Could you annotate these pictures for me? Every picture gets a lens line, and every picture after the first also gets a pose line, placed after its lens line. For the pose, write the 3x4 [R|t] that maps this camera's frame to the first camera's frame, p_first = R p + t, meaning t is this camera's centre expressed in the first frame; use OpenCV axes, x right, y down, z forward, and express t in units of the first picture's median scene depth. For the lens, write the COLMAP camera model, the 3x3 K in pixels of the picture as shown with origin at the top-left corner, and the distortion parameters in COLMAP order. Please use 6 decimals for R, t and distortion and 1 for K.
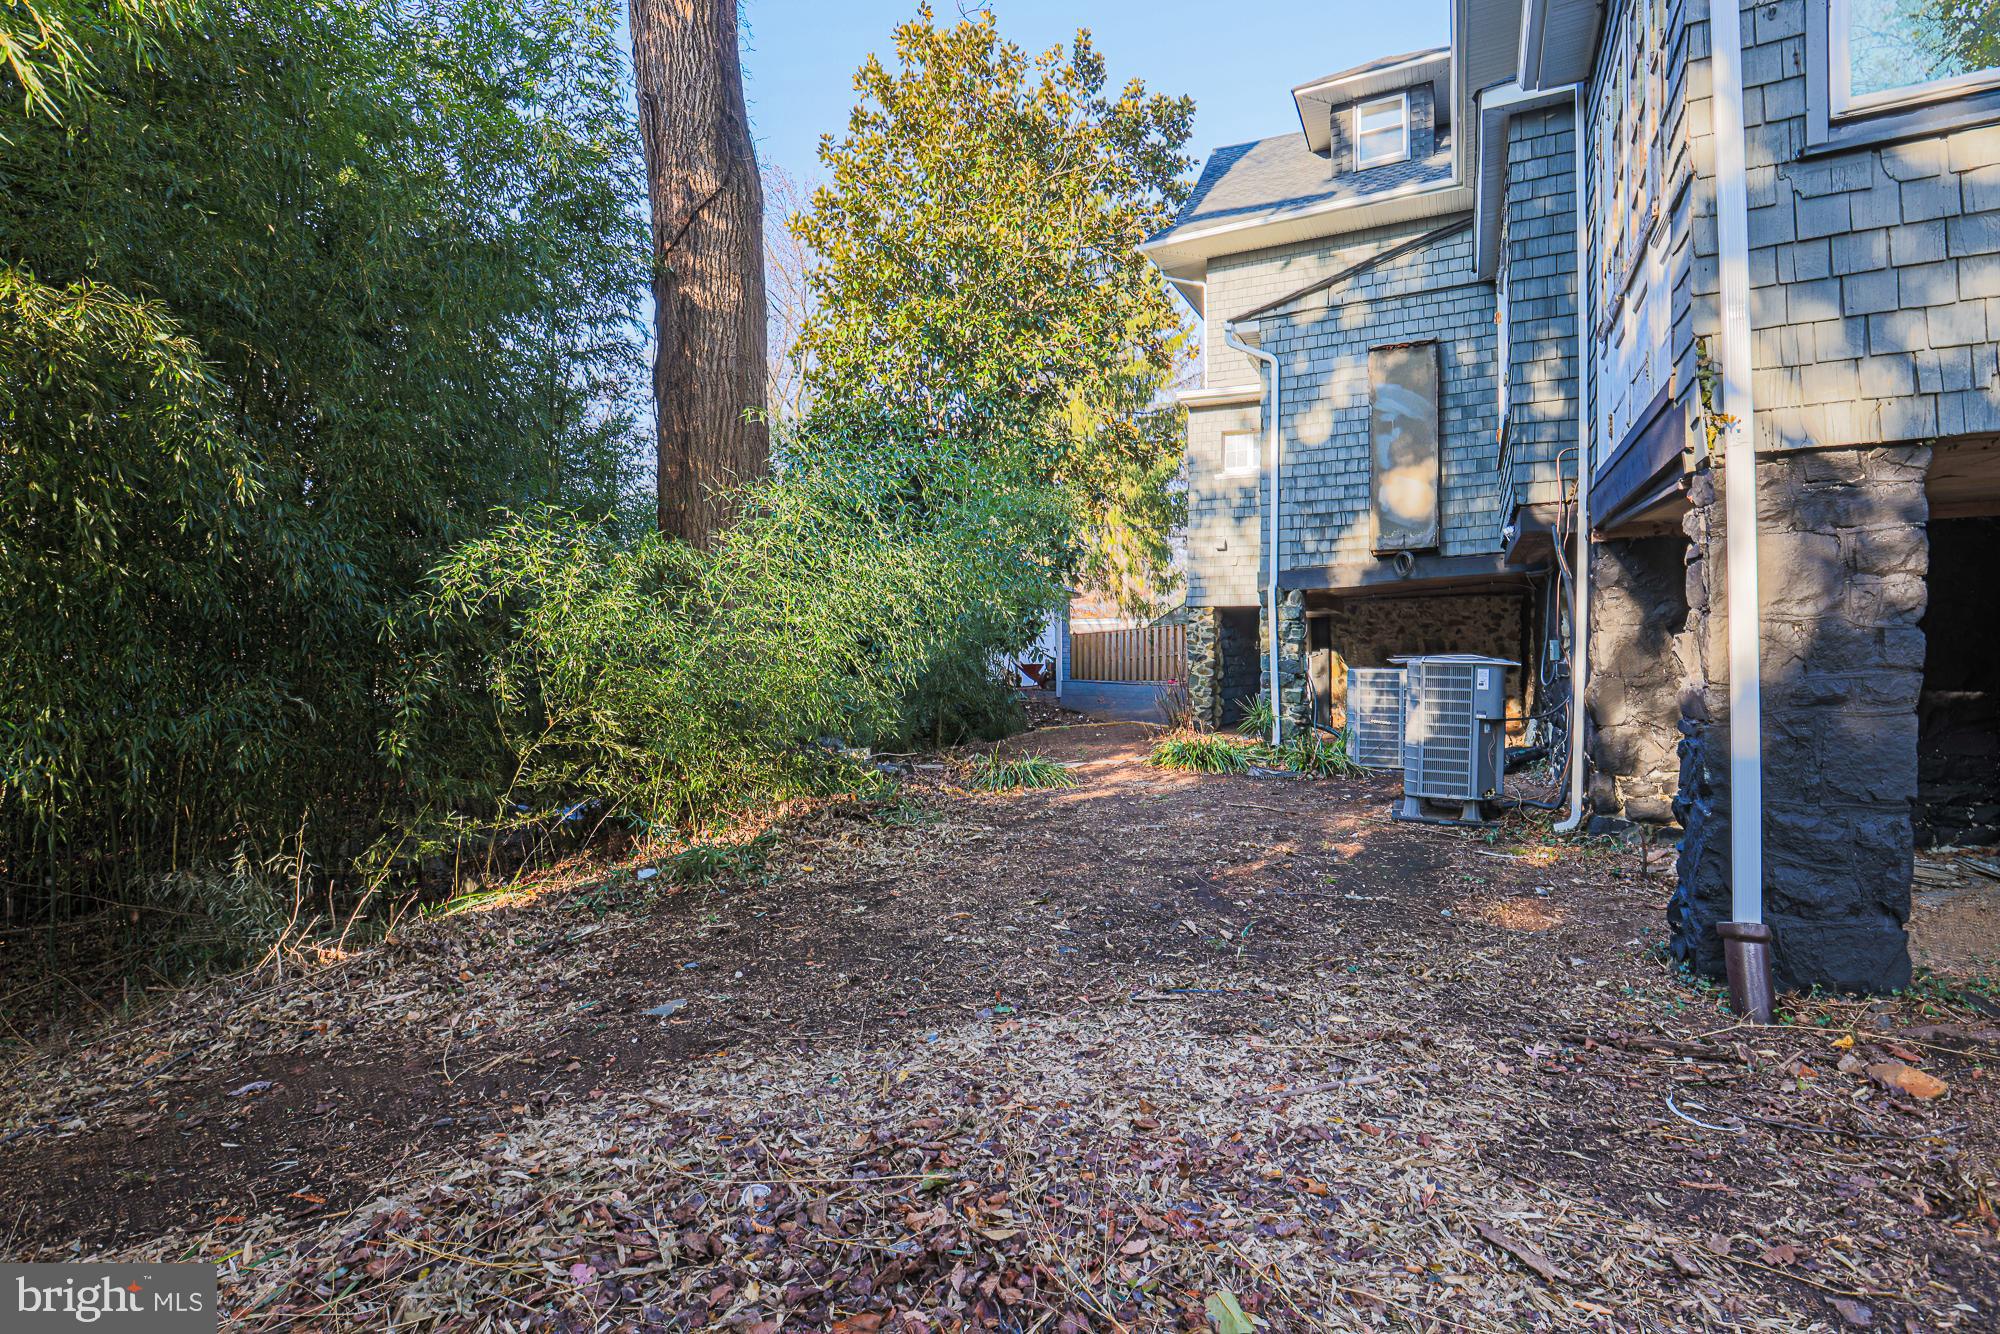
lens RADIAL K [[947.3, 0, 1000.0], [0, 947.3, 667.0], [0, 0, 1]] dist [-0.040811, 0.000251]
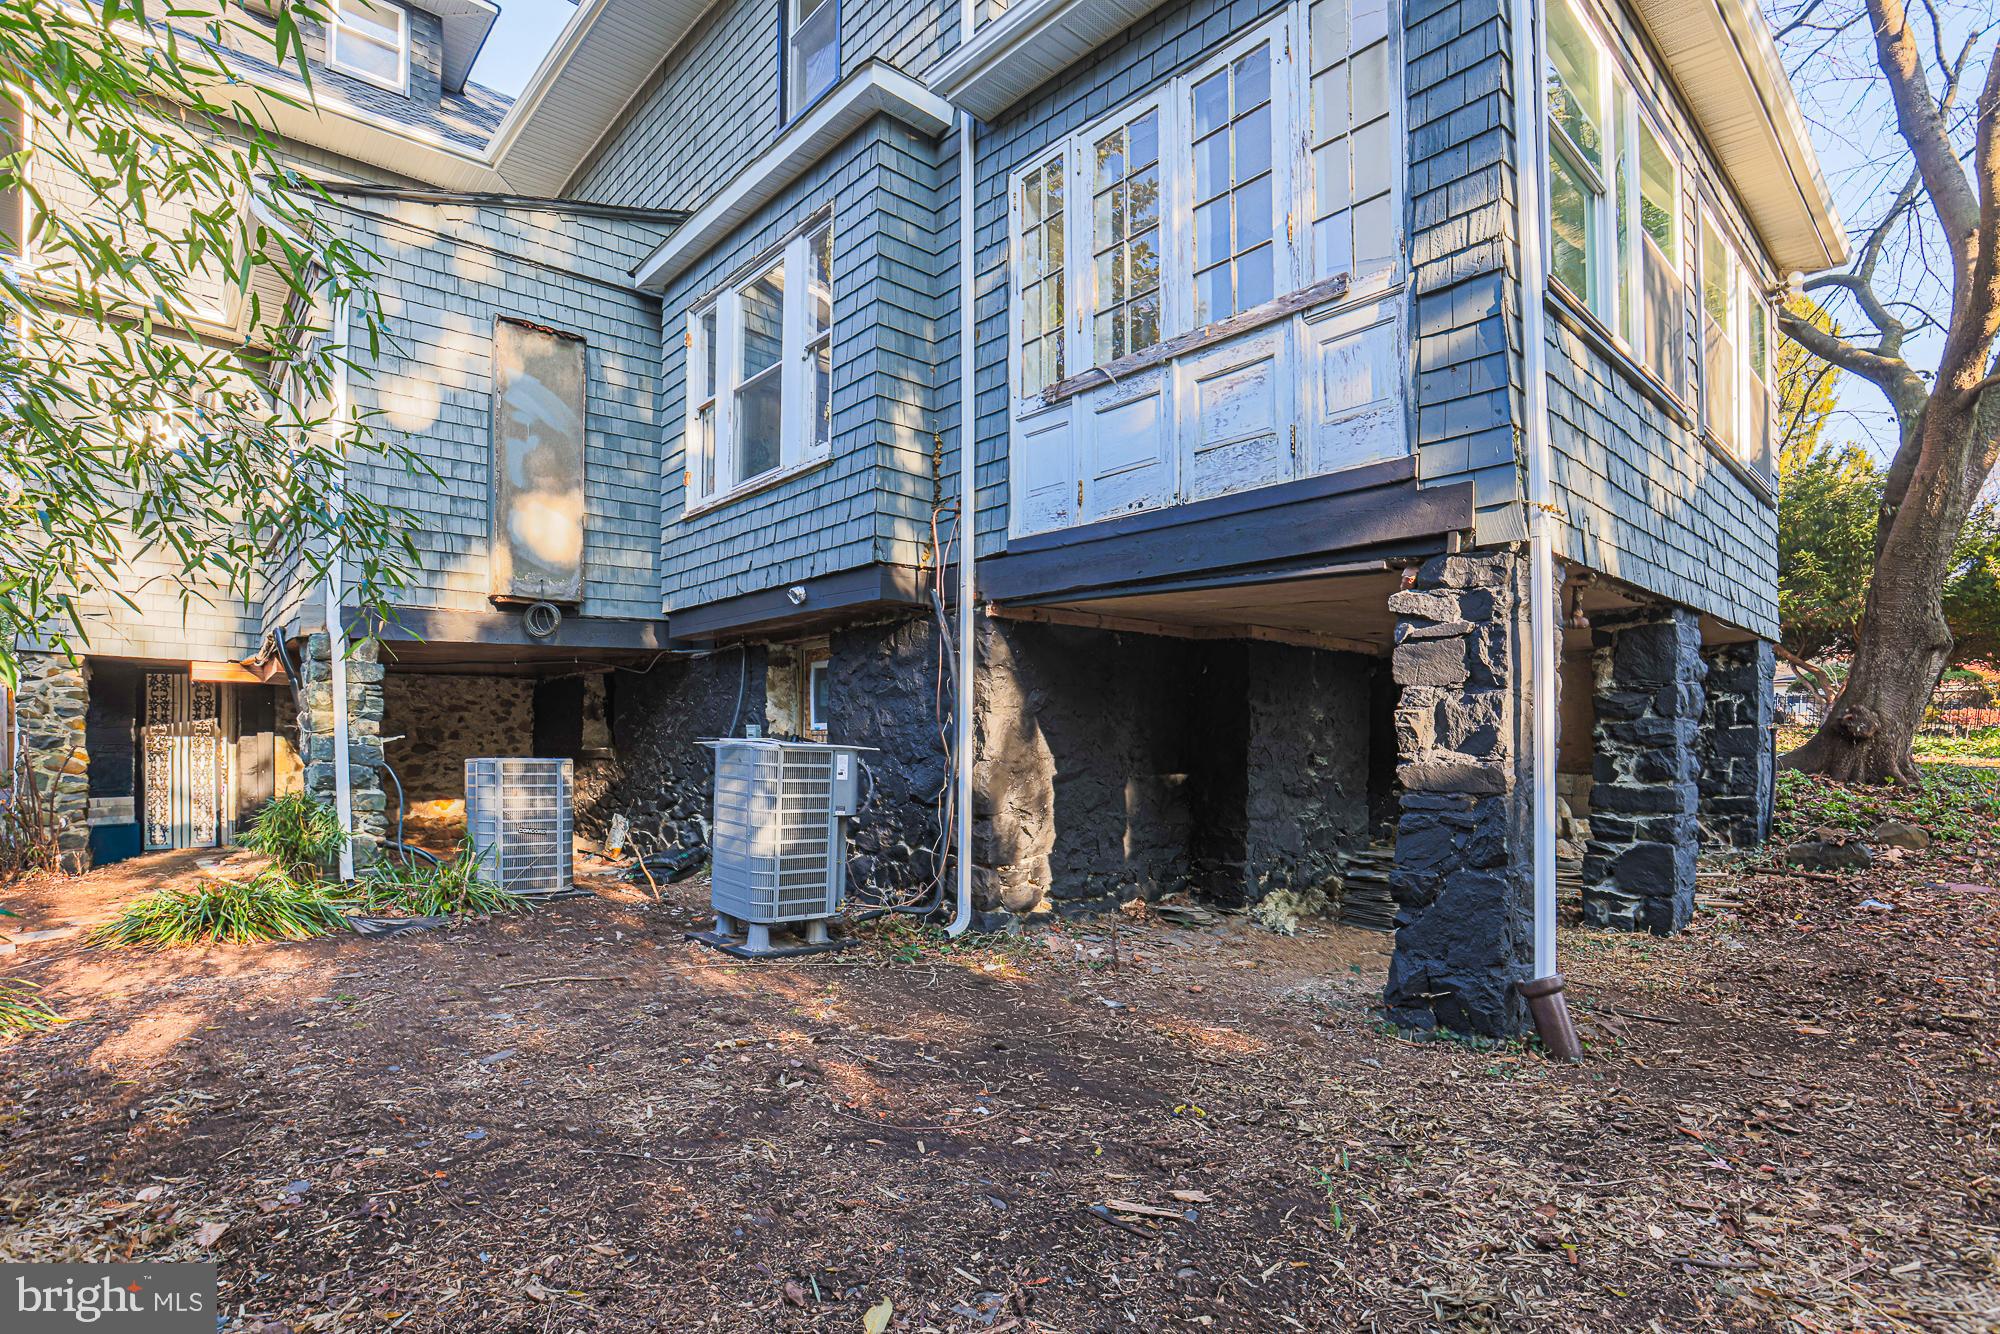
lens RADIAL K [[976.4, 0, 998.8], [0, 976.4, 755.8], [0, 0, 1]] dist [-0.036221, 0.000741]
pose [[0.368560, 0.005258, 0.929589, -0.150100], [0.003915, 0.999966, -0.007209, 0.006260], [-0.929596, 0.006296, 0.368527, 0.369740]]
